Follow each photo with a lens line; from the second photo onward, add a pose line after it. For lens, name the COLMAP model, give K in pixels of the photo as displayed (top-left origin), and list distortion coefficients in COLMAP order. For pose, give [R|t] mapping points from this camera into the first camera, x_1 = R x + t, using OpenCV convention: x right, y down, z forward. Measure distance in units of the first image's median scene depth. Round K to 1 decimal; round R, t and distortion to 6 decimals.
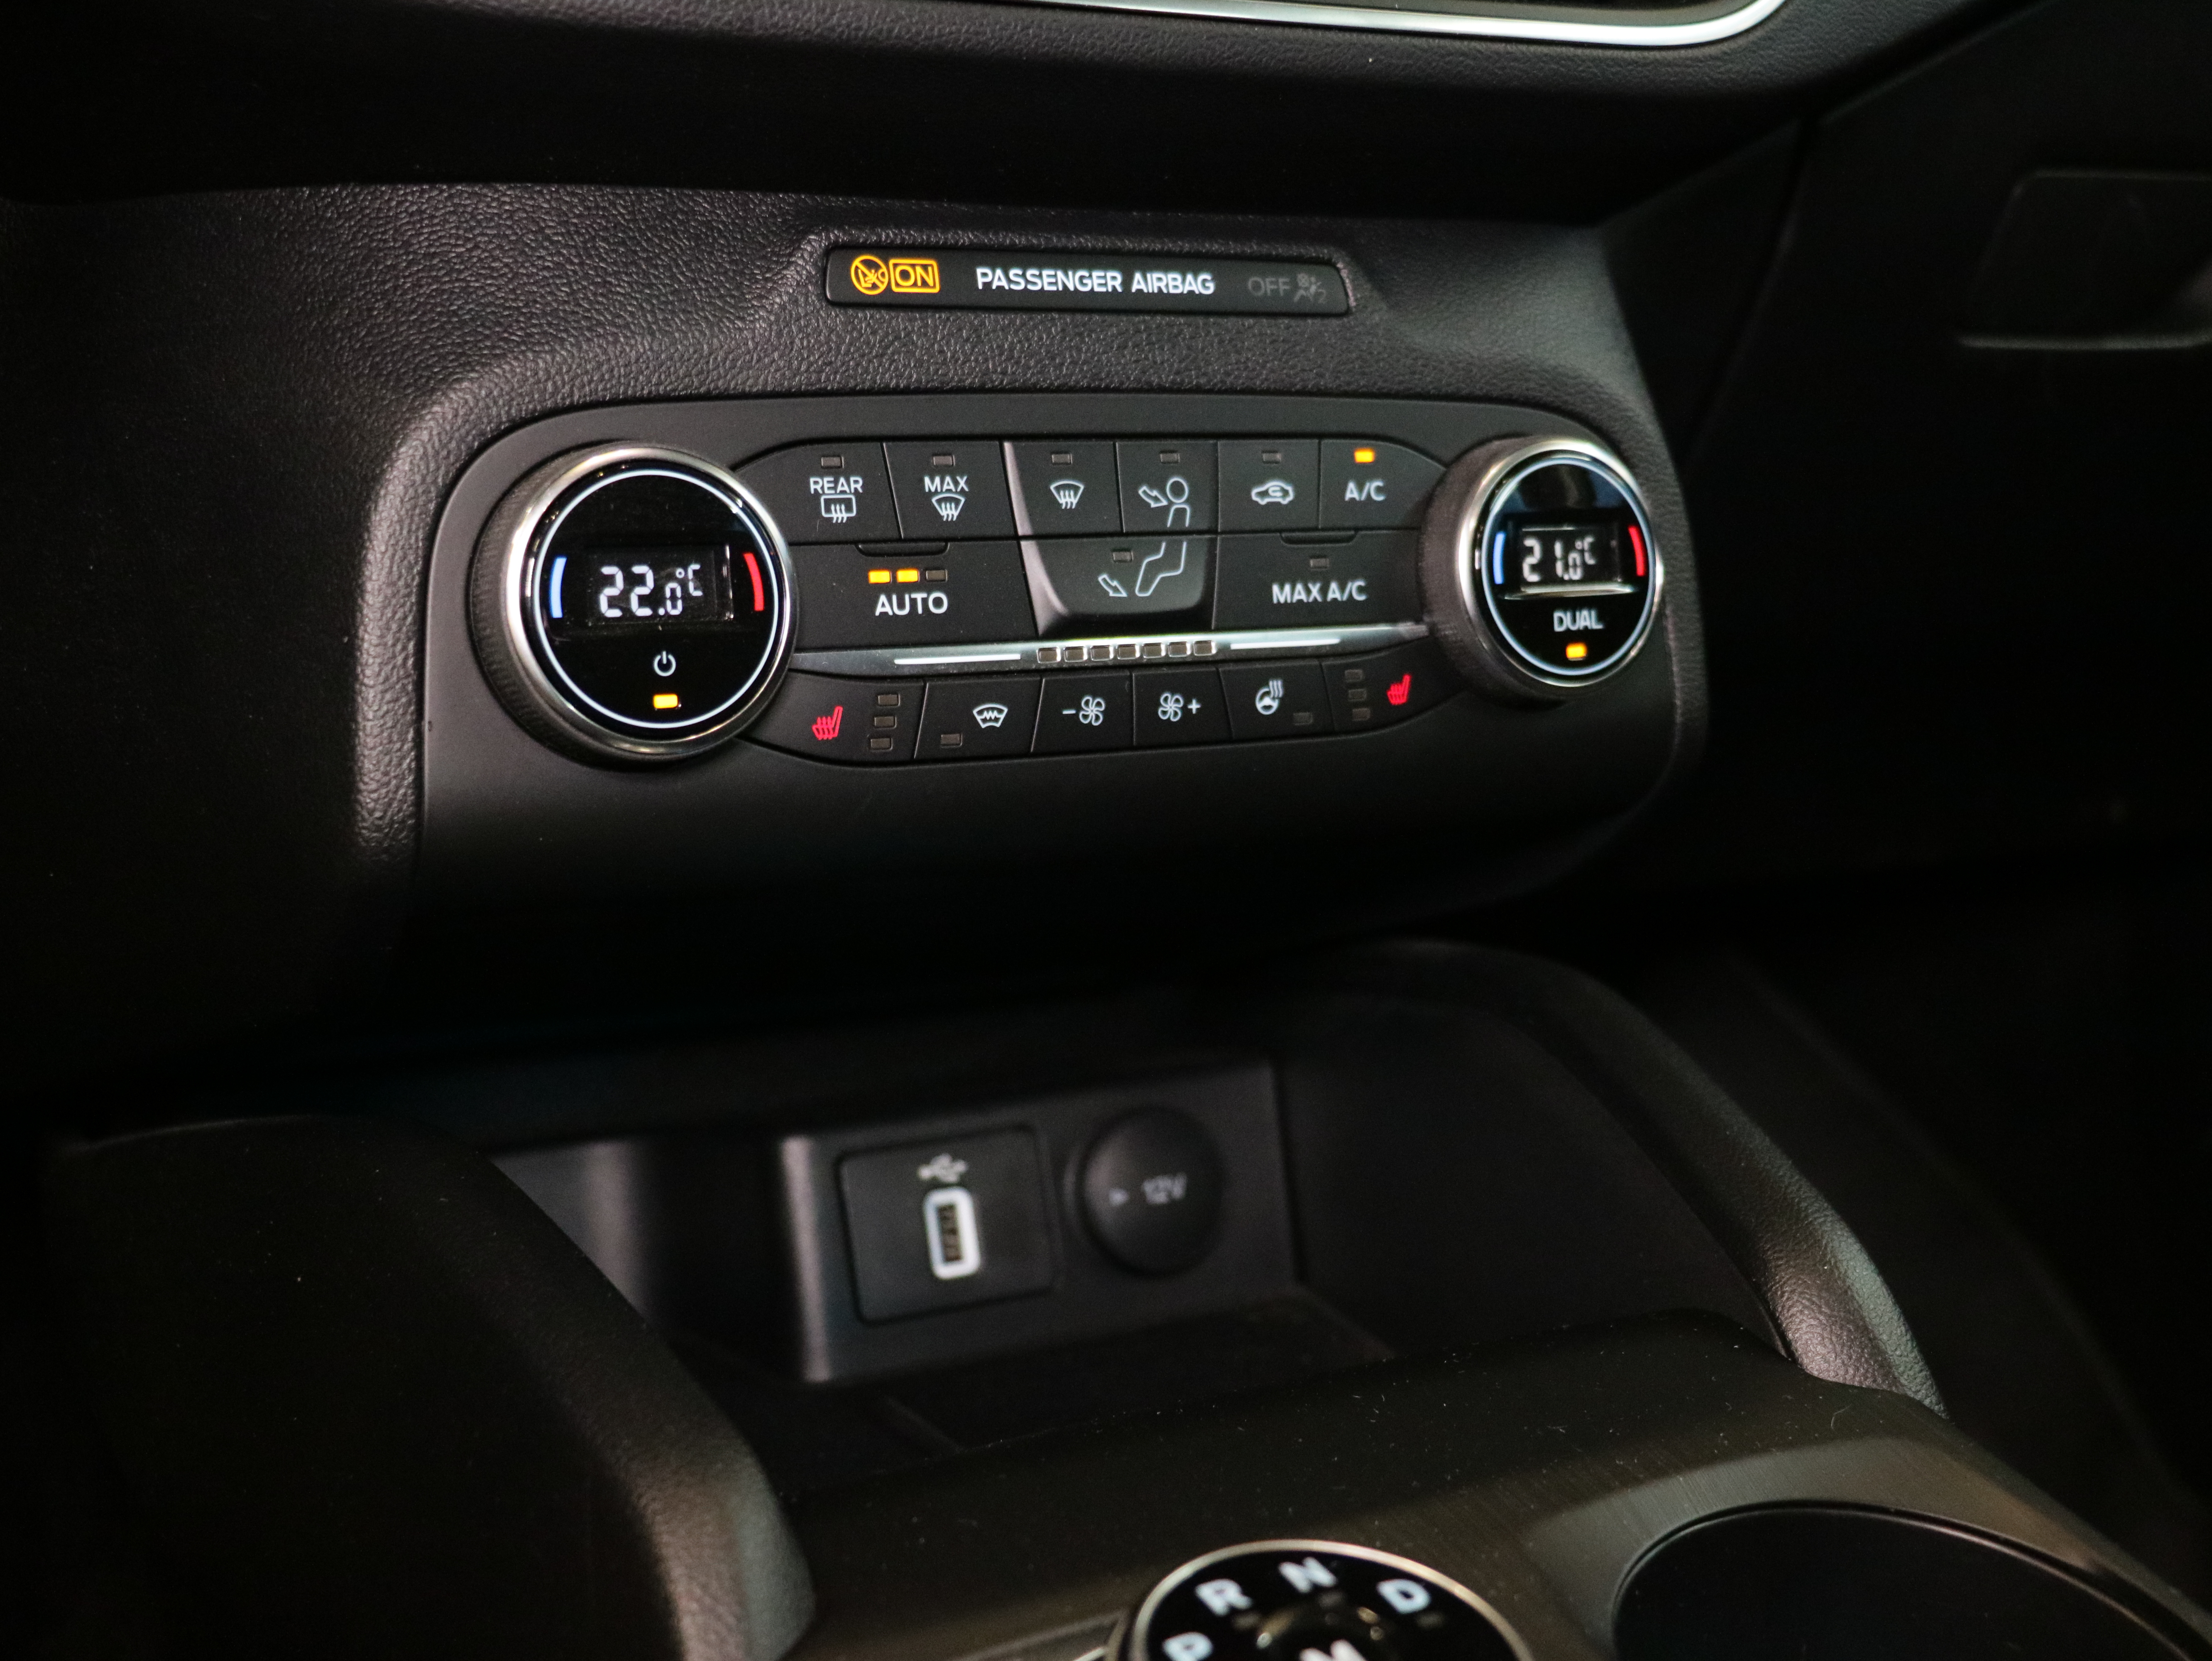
lens RADIAL K [[2804.8, 0, 1100.7], [0, 2804.8, 820.4], [0, 0, 1]] dist [-0.016973, 0.000000]
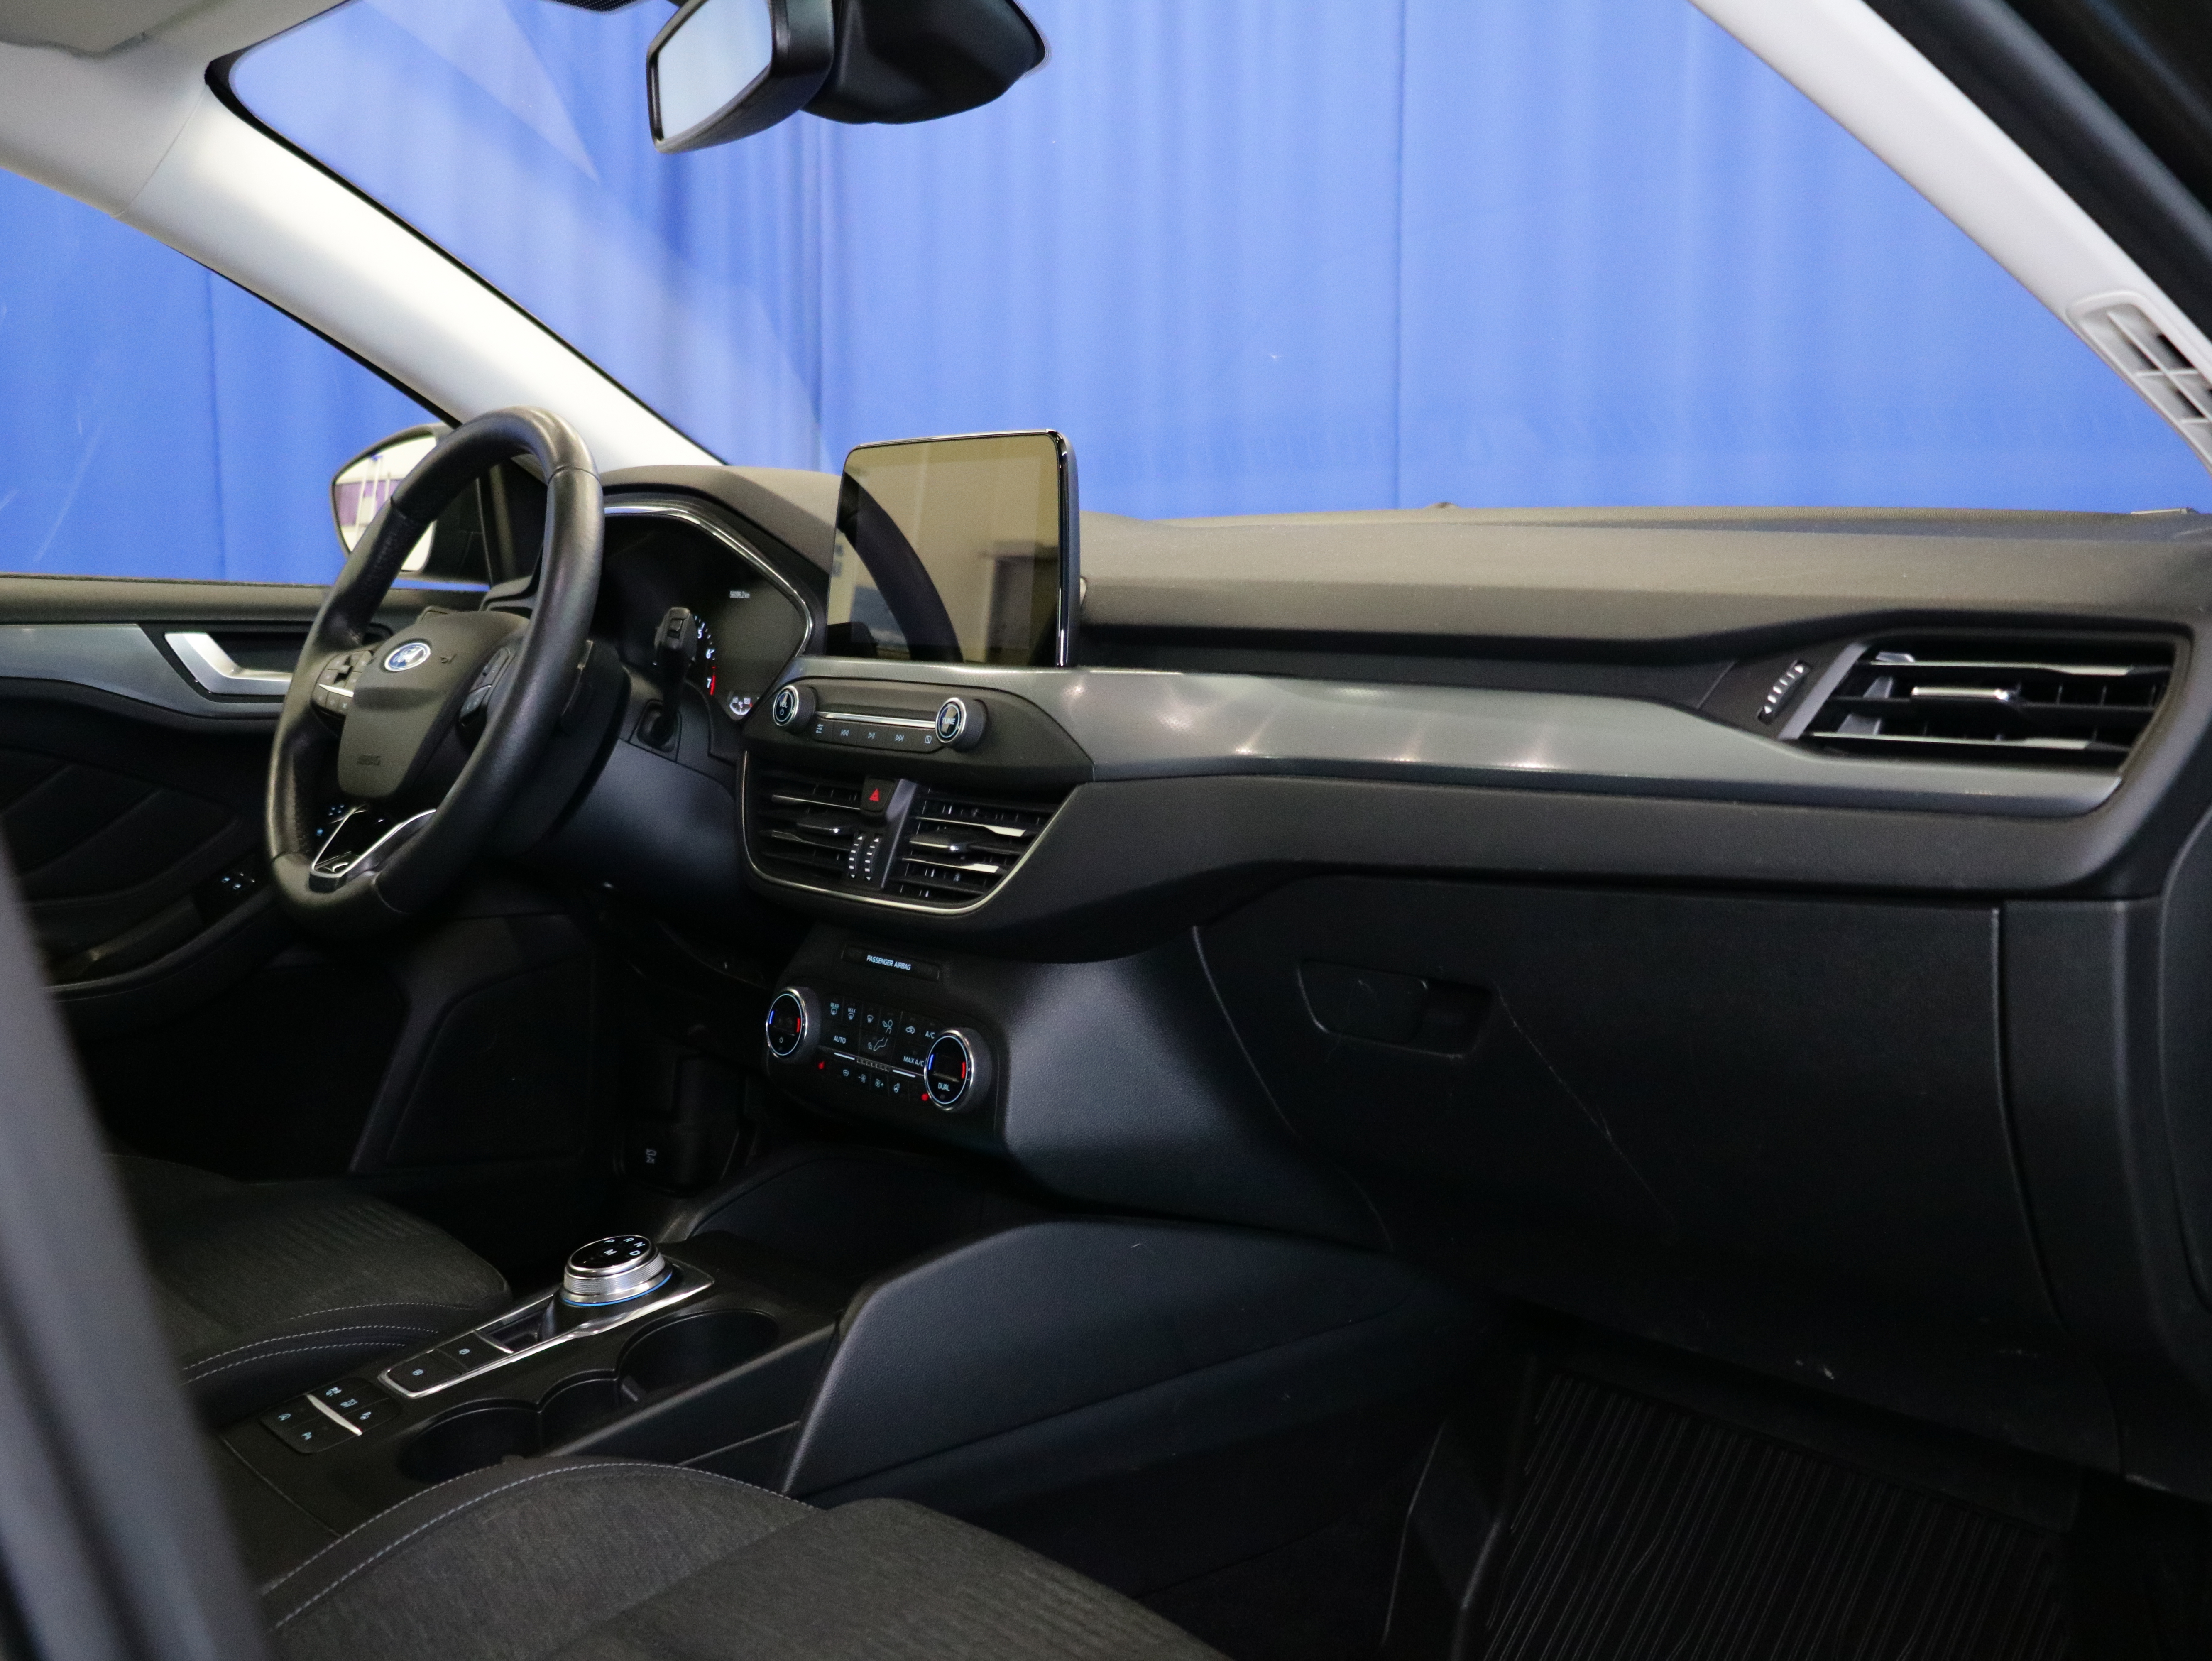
lens RADIAL K [[2261.6, 0, 1115.6], [0, 2261.6, 830.6], [0, 0, 1]] dist [-0.036022, 0.000000]
pose [[0.191712, 0.081944, -0.978024, 2.838198], [-0.185881, 0.981504, 0.045800, -0.538286], [0.963688, 0.173016, 0.203398, 0.652409]]
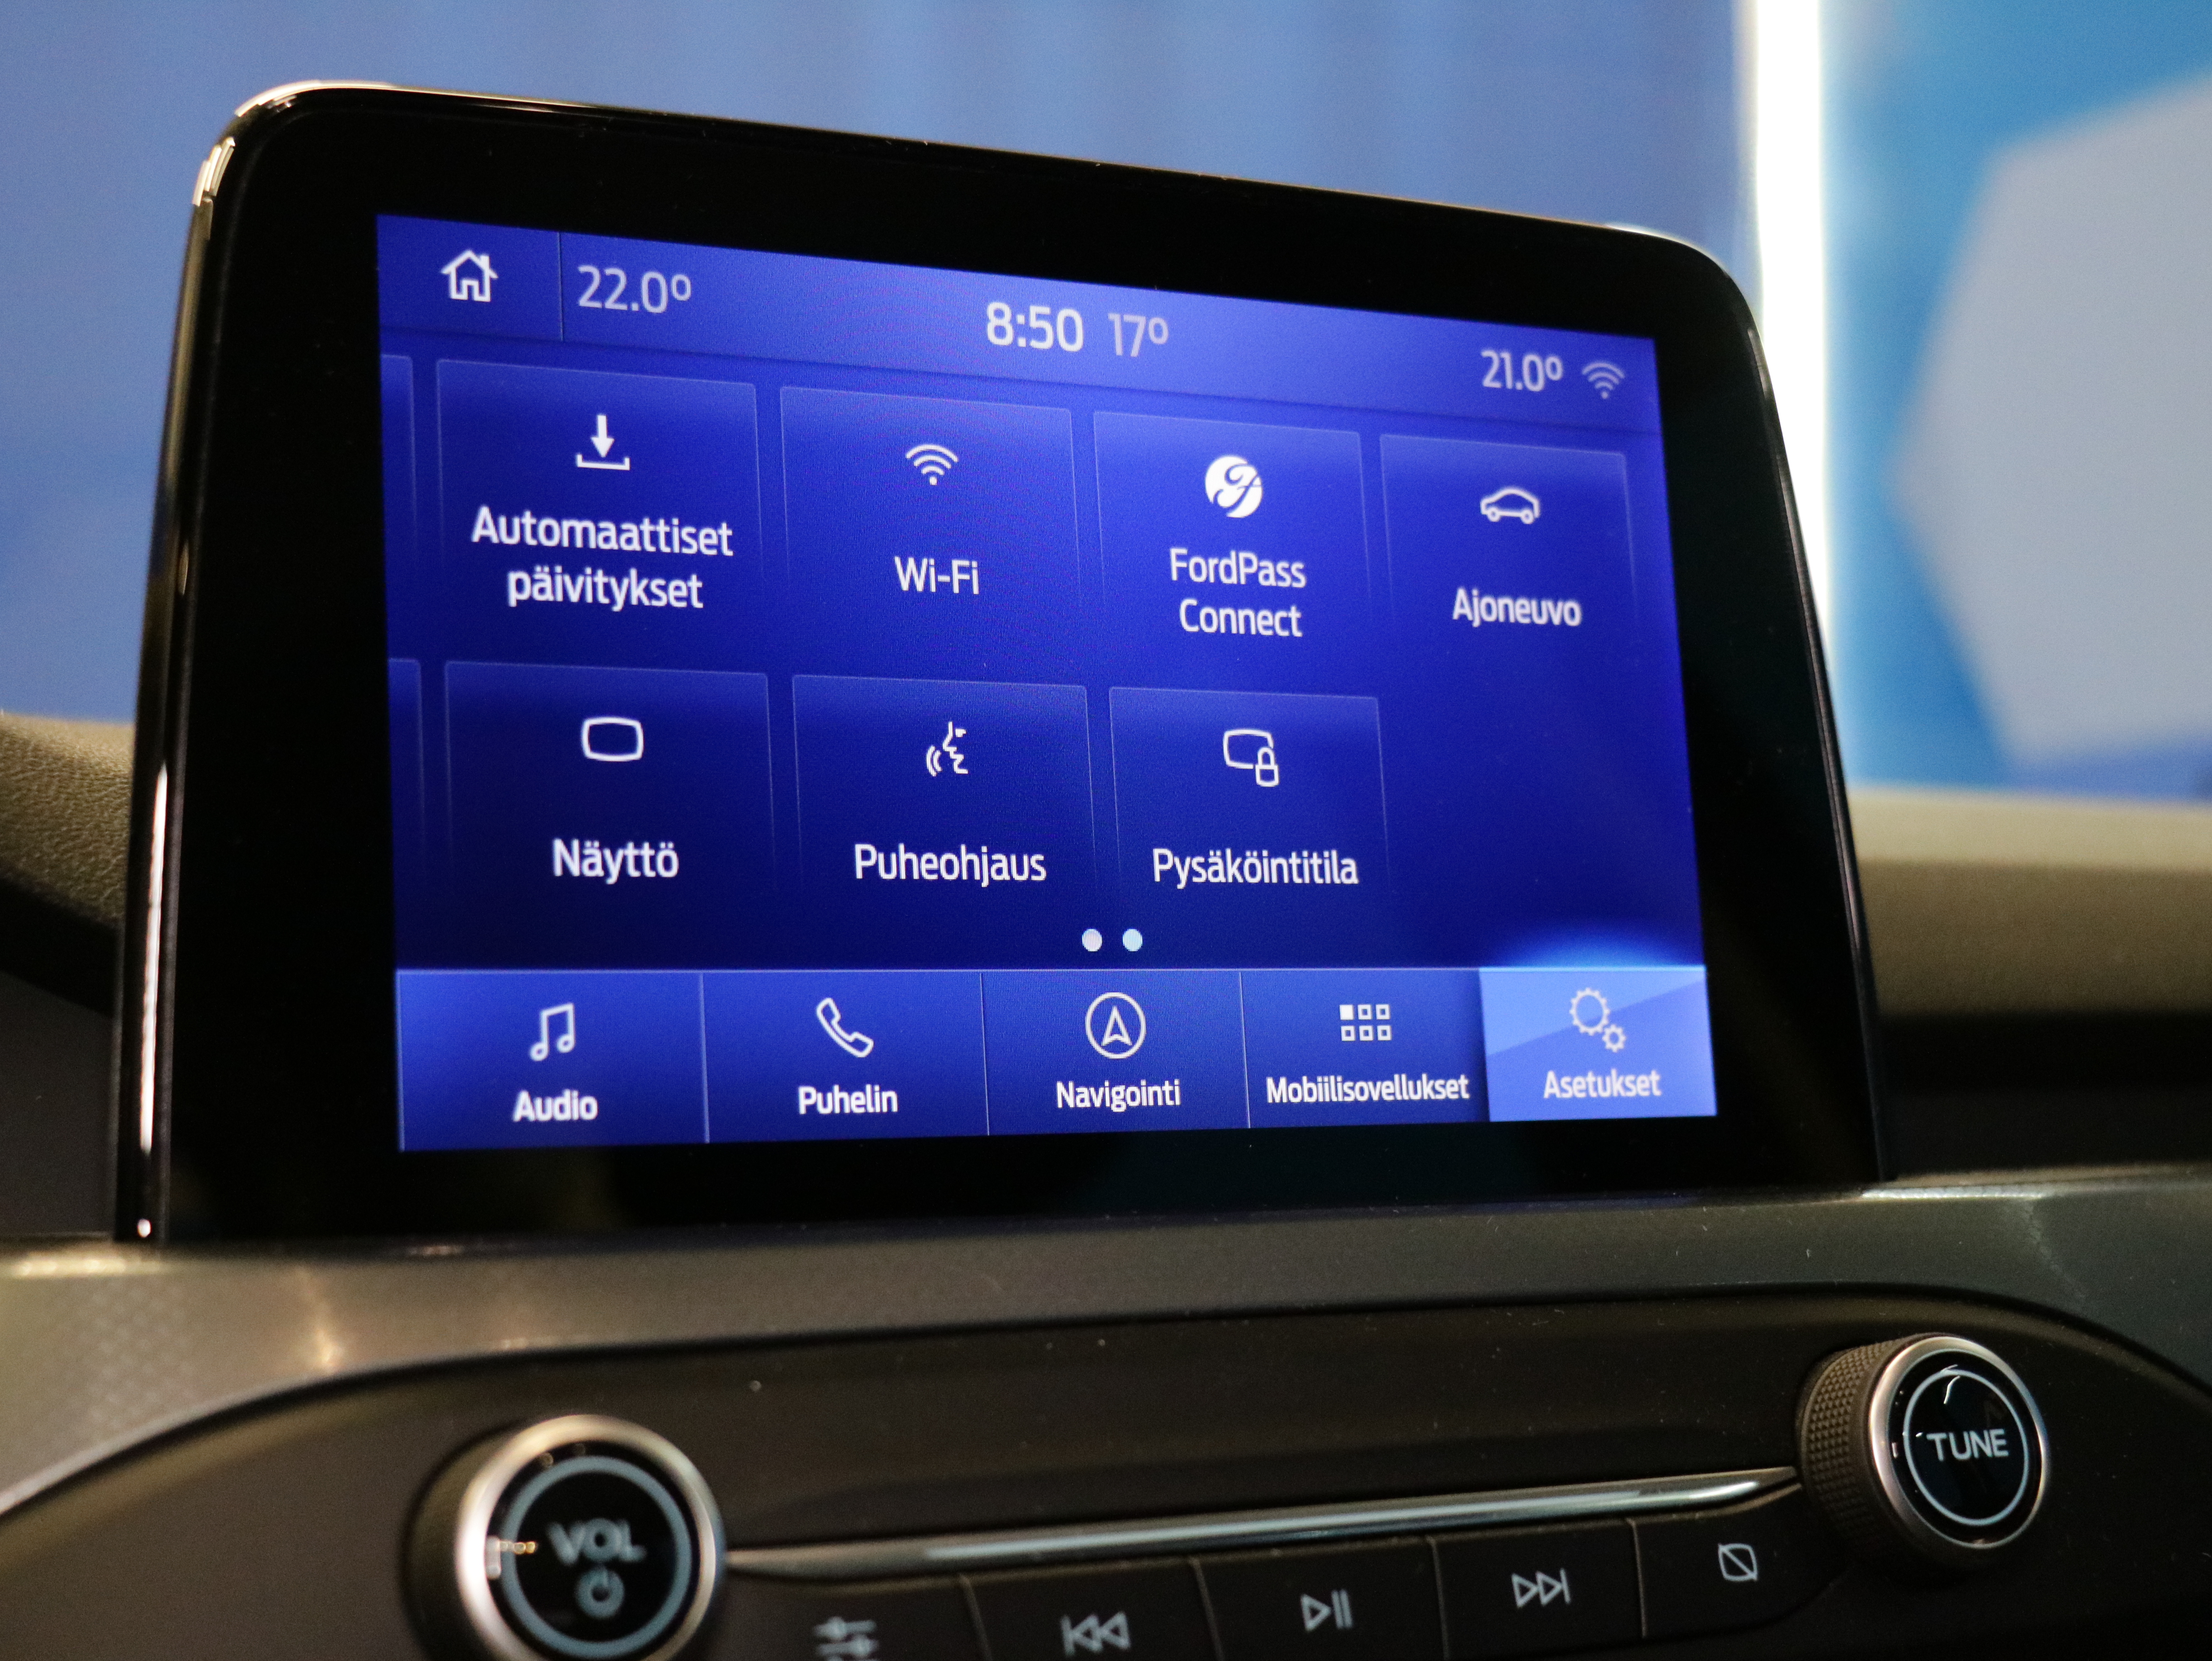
lens RADIAL K [[3482.5, 0, 1105.6], [0, 3482.5, 831.3], [0, 0, 1]] dist [-0.008660, 0.000000]
pose [[0.998008, -0.050243, -0.038153, 0.009013], [0.038383, 0.963529, -0.264836, -0.431671], [0.050068, 0.262844, 0.963538, 0.084999]]
